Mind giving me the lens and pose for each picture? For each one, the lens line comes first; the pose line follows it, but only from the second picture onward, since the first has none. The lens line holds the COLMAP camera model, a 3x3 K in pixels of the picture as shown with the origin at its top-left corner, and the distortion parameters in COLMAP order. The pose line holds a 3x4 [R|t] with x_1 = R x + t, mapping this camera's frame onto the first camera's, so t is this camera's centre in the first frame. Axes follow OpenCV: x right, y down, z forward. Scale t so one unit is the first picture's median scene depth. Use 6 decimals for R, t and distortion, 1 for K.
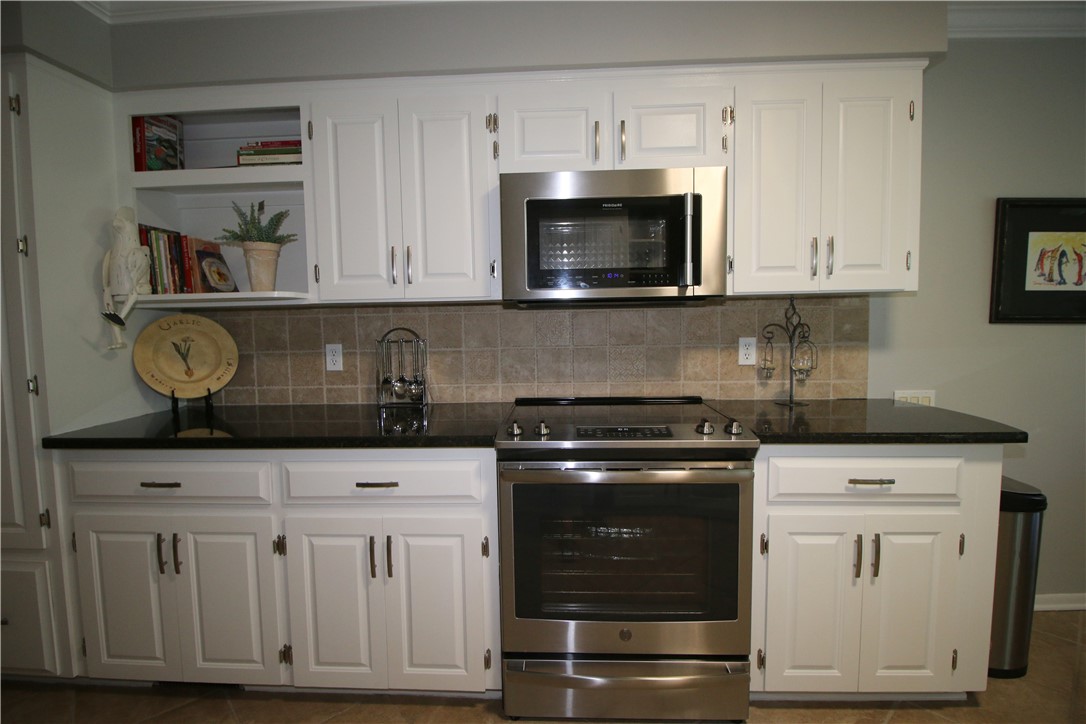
lens RADIAL K [[505.5, 0, 549.9], [0, 505.5, 359.8], [0, 0, 1]] dist [-0.010355, -0.005742]
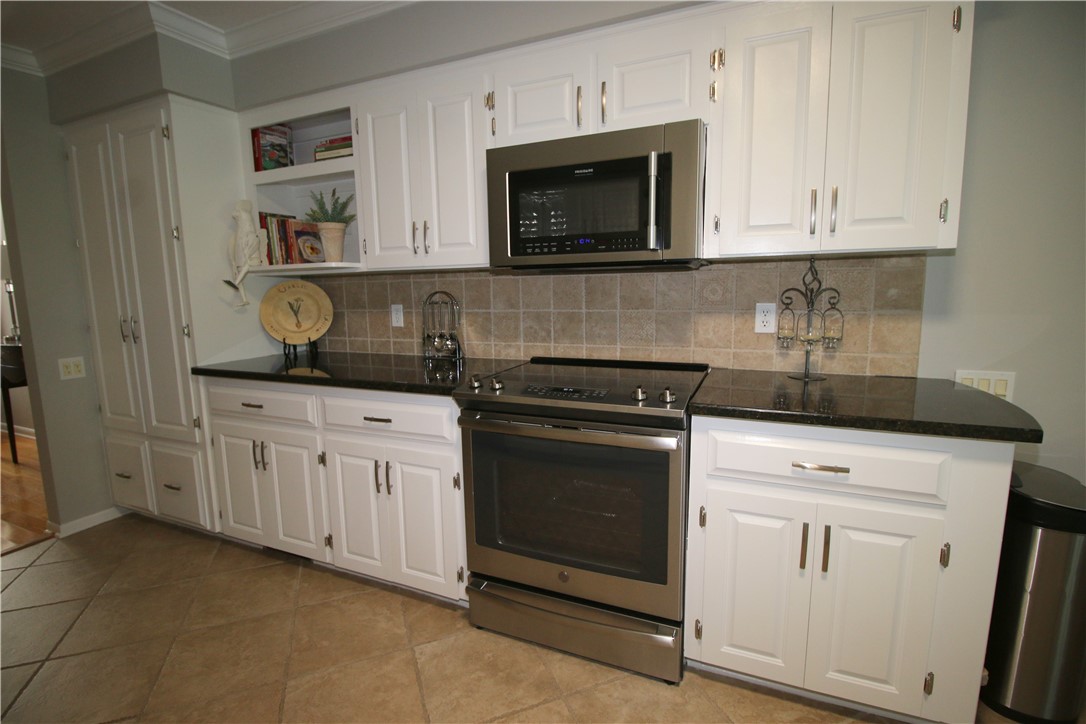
lens RADIAL K [[505.5, 0, 533.6], [0, 505.5, 358.6], [0, 0, 1]] dist [-0.010355, -0.005742]
pose [[0.932053, 0.050471, -0.358789, 0.392707], [-0.022920, 0.996480, 0.080636, -0.009330], [0.361596, -0.066934, 0.929929, -0.007059]]
